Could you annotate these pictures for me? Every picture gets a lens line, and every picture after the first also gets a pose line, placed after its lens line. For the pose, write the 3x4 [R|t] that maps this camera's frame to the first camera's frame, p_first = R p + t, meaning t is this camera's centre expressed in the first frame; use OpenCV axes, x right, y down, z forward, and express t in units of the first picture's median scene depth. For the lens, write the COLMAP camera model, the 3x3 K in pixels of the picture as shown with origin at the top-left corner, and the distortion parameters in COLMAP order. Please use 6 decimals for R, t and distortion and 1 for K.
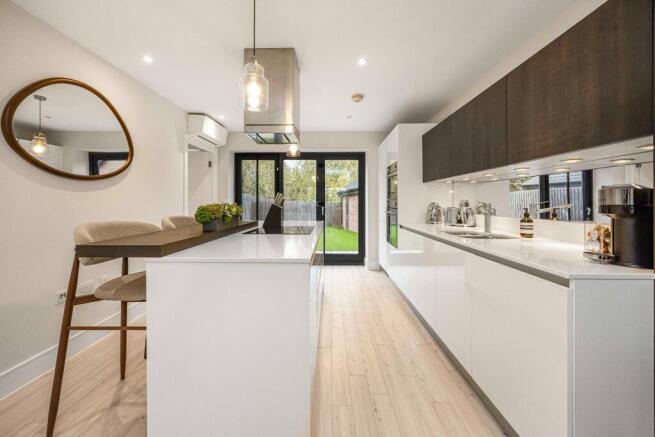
lens RADIAL K [[250.2, 0, 330.6], [0, 250.2, 210.2], [0, 0, 1]] dist [-0.000373, -0.000639]
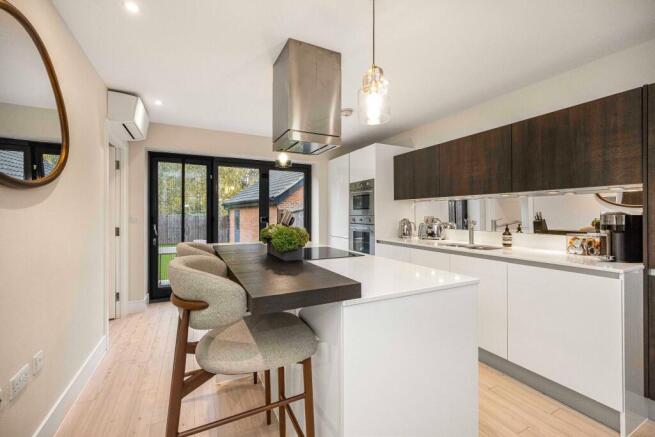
lens RADIAL K [[272.3, 0, 329.5], [0, 272.3, 214.6], [0, 0, 1]] dist [-0.001469, 0.000135]
pose [[0.887386, -0.002374, 0.461021, -0.434346], [0.016806, 0.999489, -0.027203, -0.022454], [-0.460721, 0.031887, 0.886972, 0.098959]]
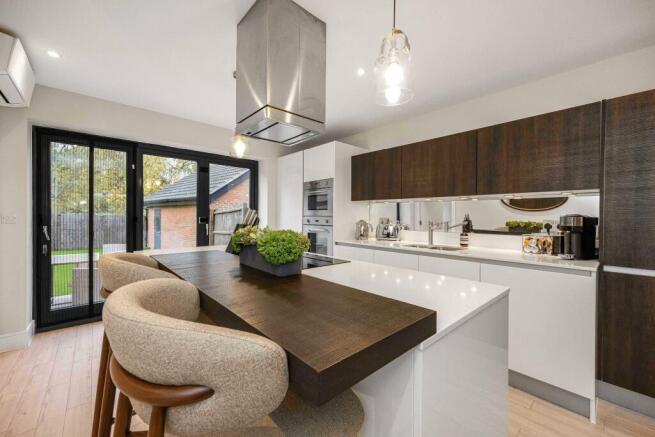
lens RADIAL K [[258.8, 0, 327.5], [0, 258.8, 218.5], [0, 0, 1]] dist [0.005075, -0.000079]
pose [[0.735774, -0.003093, 0.677220, -0.464284], [0.015434, 0.999806, -0.012203, -0.025377], [-0.677052, 0.019431, 0.735679, 0.280901]]
